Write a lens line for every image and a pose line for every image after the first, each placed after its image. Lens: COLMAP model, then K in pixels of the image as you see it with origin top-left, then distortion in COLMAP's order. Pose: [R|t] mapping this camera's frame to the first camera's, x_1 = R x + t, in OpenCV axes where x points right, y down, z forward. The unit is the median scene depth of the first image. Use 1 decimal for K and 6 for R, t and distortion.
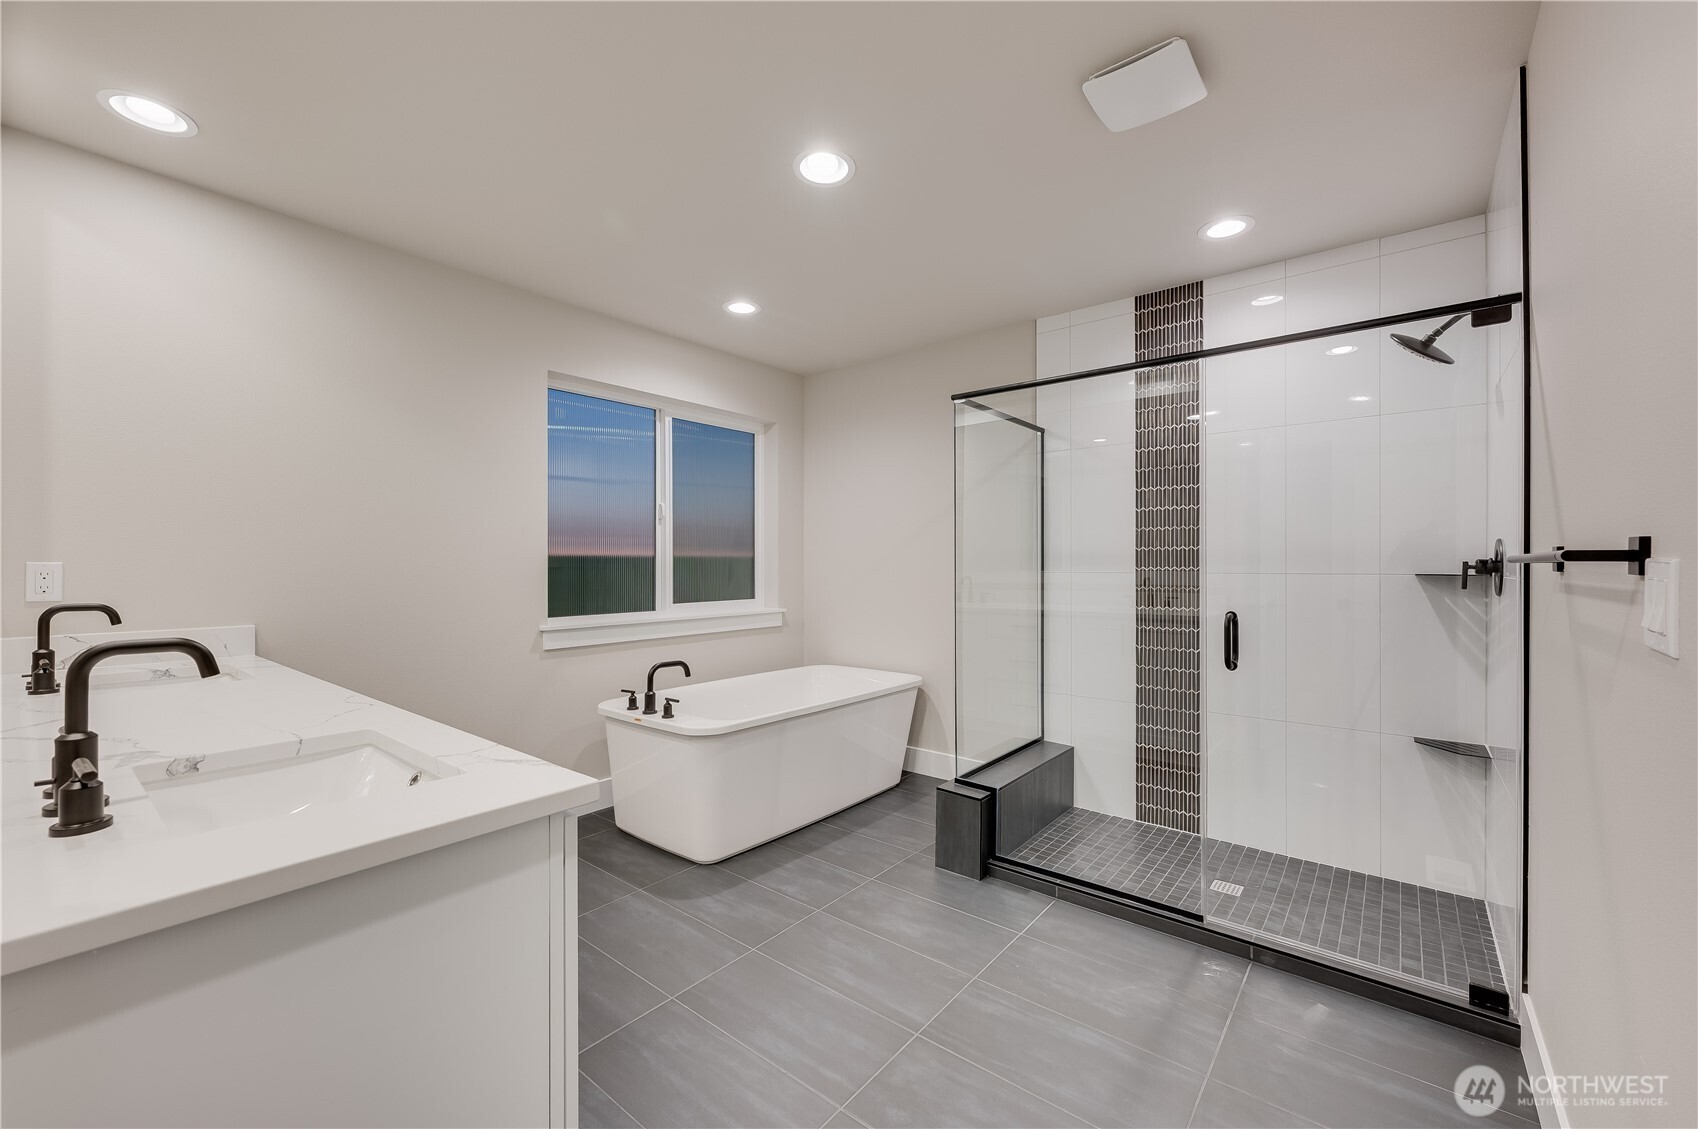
lens RADIAL K [[678.4, 0, 852.1], [0, 678.4, 561.2], [0, 0, 1]] dist [0.000399, 0.000431]
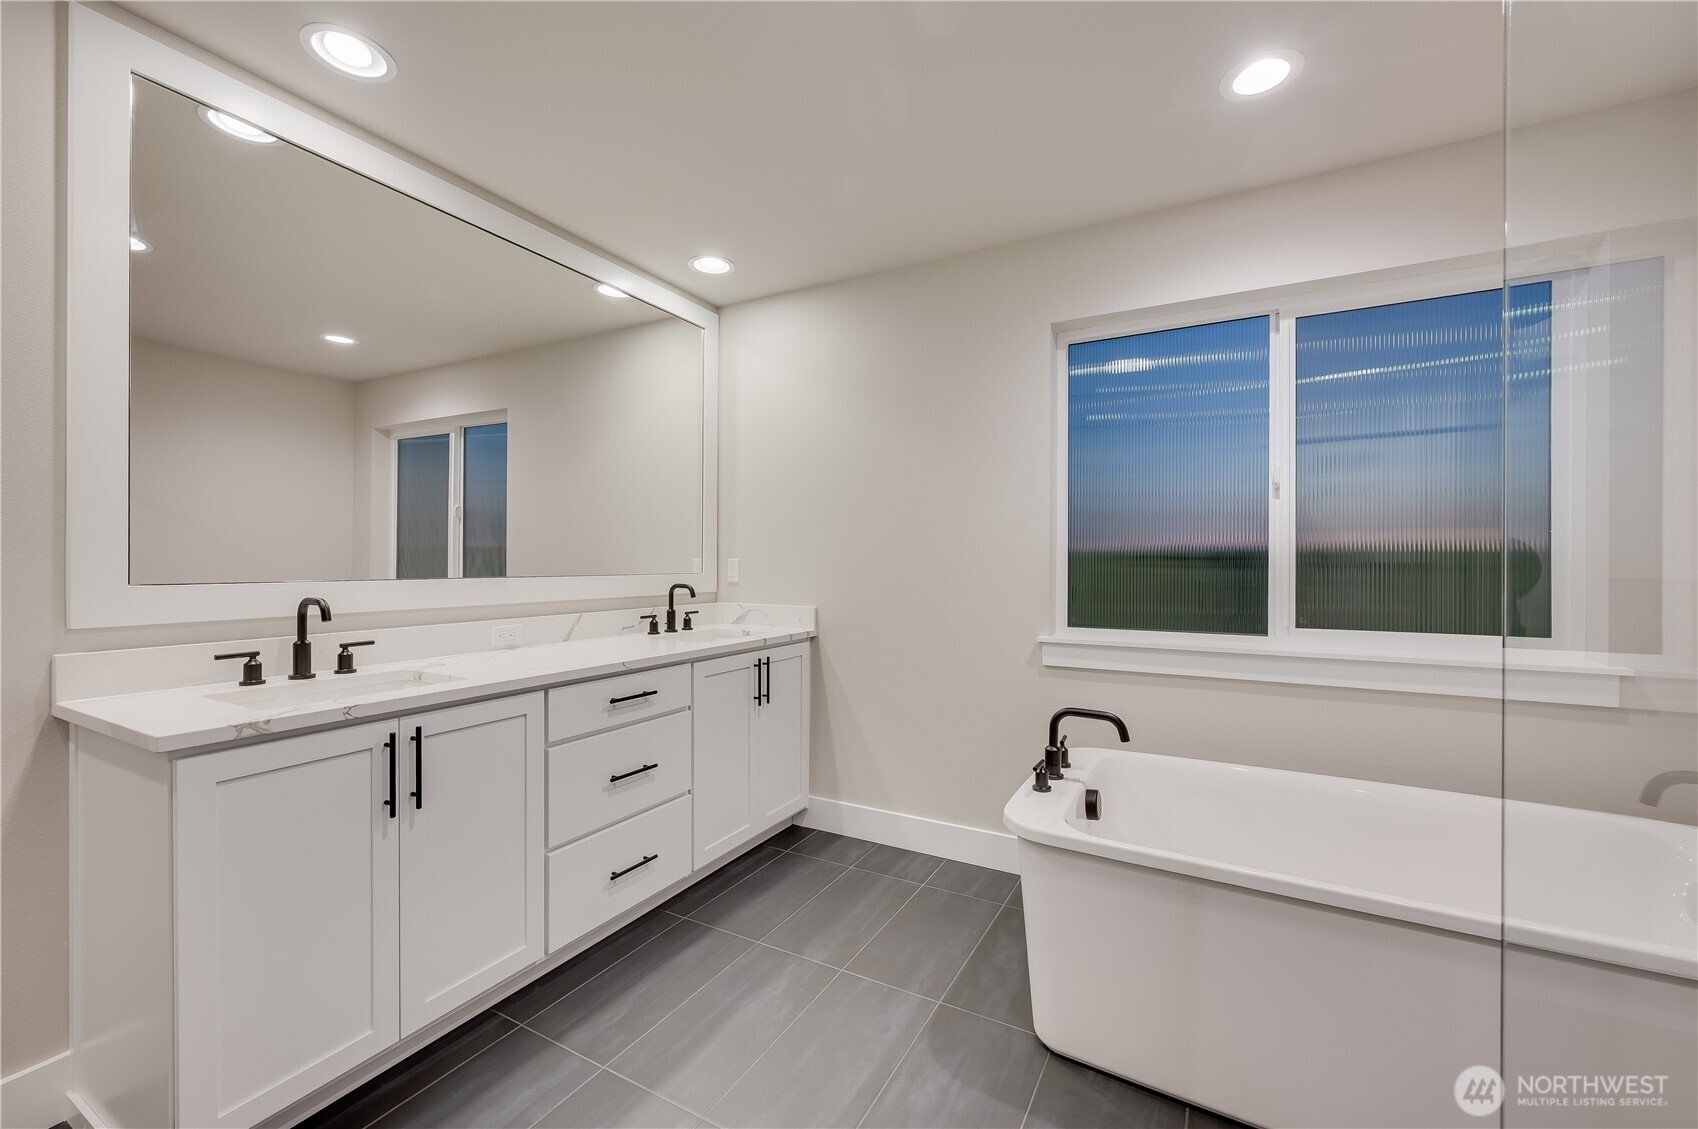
lens RADIAL K [[678.4, 0, 852.1], [0, 678.4, 561.2], [0, 0, 1]] dist [0.000399, 0.000431]
pose [[0.167856, 0.001217, -0.985811, 0.268597], [0.001116, 0.999998, 0.001424, 0.002625], [0.985811, -0.001340, 0.167855, 0.528411]]
